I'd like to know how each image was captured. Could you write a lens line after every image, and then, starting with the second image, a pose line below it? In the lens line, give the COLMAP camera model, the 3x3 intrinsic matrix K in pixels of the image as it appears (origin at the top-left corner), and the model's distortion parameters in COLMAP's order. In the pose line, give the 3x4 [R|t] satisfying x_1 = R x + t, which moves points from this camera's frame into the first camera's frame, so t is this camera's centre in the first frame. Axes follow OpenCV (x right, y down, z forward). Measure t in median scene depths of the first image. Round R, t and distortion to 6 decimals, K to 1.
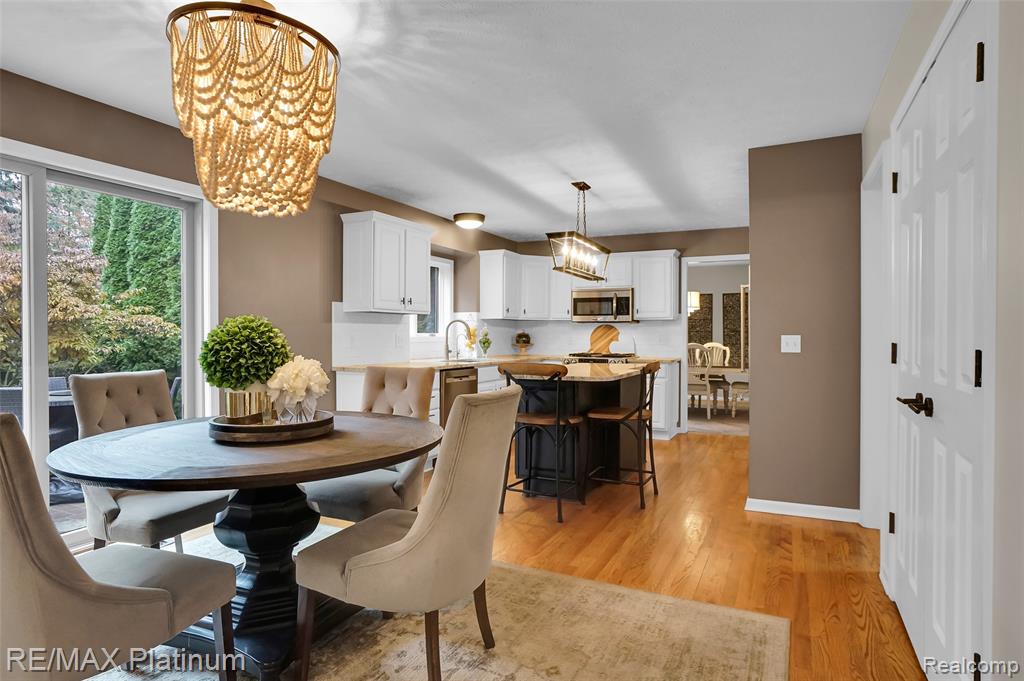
lens RADIAL K [[580.1, 0, 532.1], [0, 580.1, 332.7], [0, 0, 1]] dist [0.001966, 0.030463]
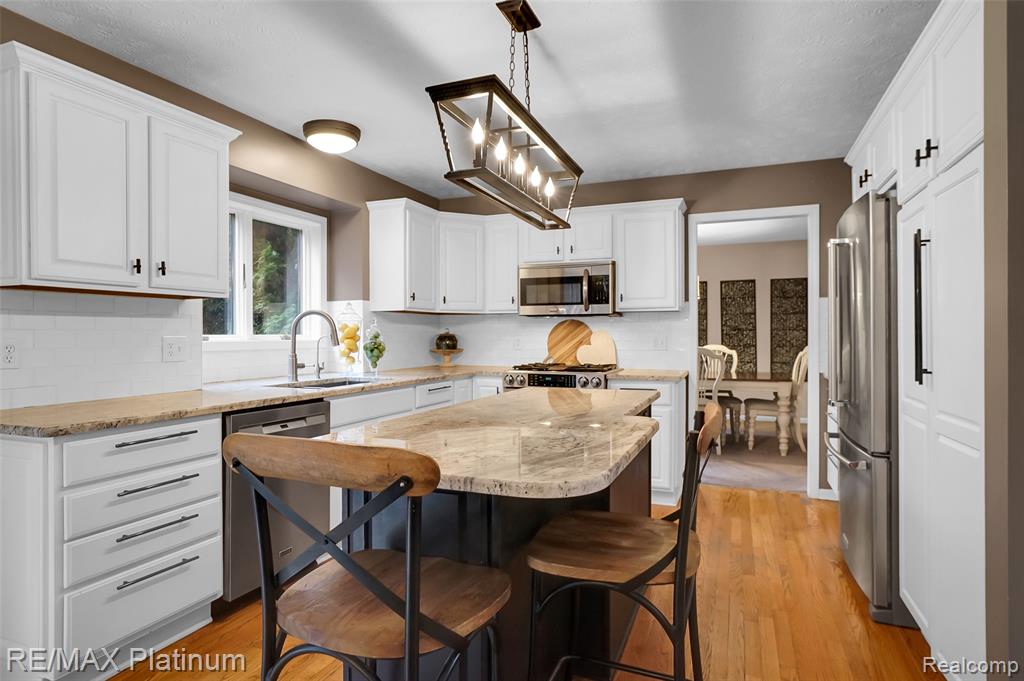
lens RADIAL K [[571.6, 0, 512.9], [0, 571.6, 328.0], [0, 0, 1]] dist [-0.002564, 0.026825]
pose [[0.999536, -0.004726, 0.030079, 0.044632], [0.004969, 0.999956, -0.007981, 0.000155], [-0.030040, 0.008127, 0.999516, 0.381624]]
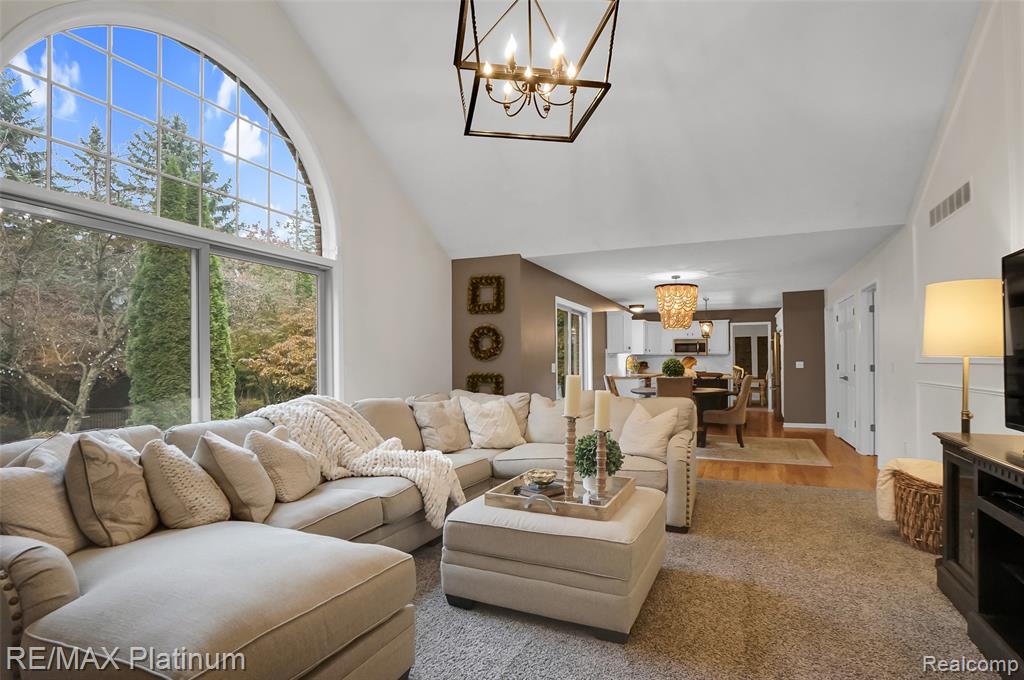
lens RADIAL K [[522.4, 0, 509.1], [0, 522.4, 346.8], [0, 0, 1]] dist [-0.031698, 0.001098]
pose [[0.999979, -0.006407, -0.000348, -0.504668], [0.006396, 0.999651, -0.025619, -0.006324], [0.000512, 0.025616, 0.999672, -0.783551]]
